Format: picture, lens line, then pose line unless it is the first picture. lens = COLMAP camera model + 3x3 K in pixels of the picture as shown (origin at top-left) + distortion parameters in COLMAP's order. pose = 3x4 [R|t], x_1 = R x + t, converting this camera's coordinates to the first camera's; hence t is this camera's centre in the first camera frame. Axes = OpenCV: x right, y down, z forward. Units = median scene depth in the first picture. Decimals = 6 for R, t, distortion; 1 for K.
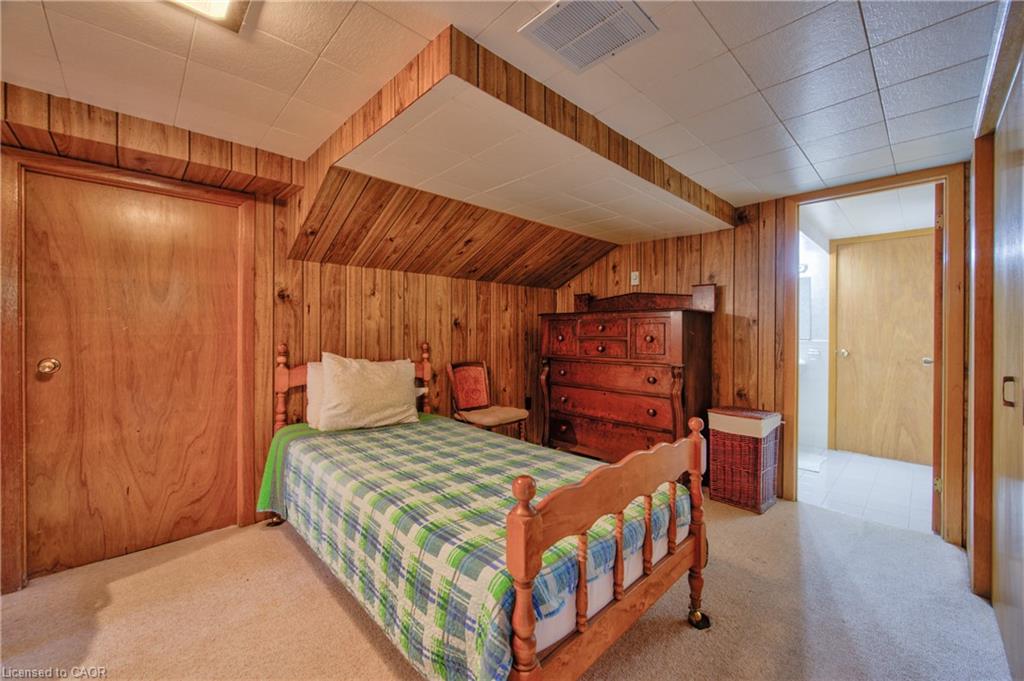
lens RADIAL K [[394.5, 0, 512.0], [0, 394.5, 340.5], [0, 0, 1]] dist [0.000547, 0.000085]
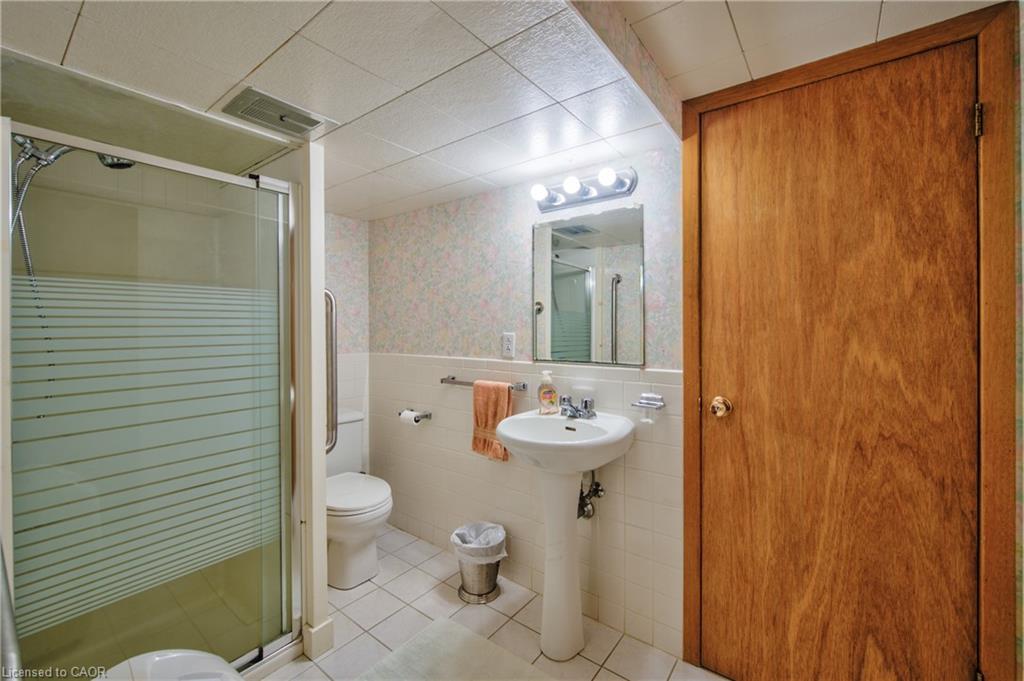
lens RADIAL K [[409.5, 0, 512.0], [0, 409.5, 340.5], [0, 0, 1]] dist [-0.000855, -0.000129]
pose [[0.972174, -0.003765, 0.234231, 0.588138], [0.004846, 0.999980, -0.004039, -0.029506], [-0.234211, 0.005062, 0.972173, 0.700834]]
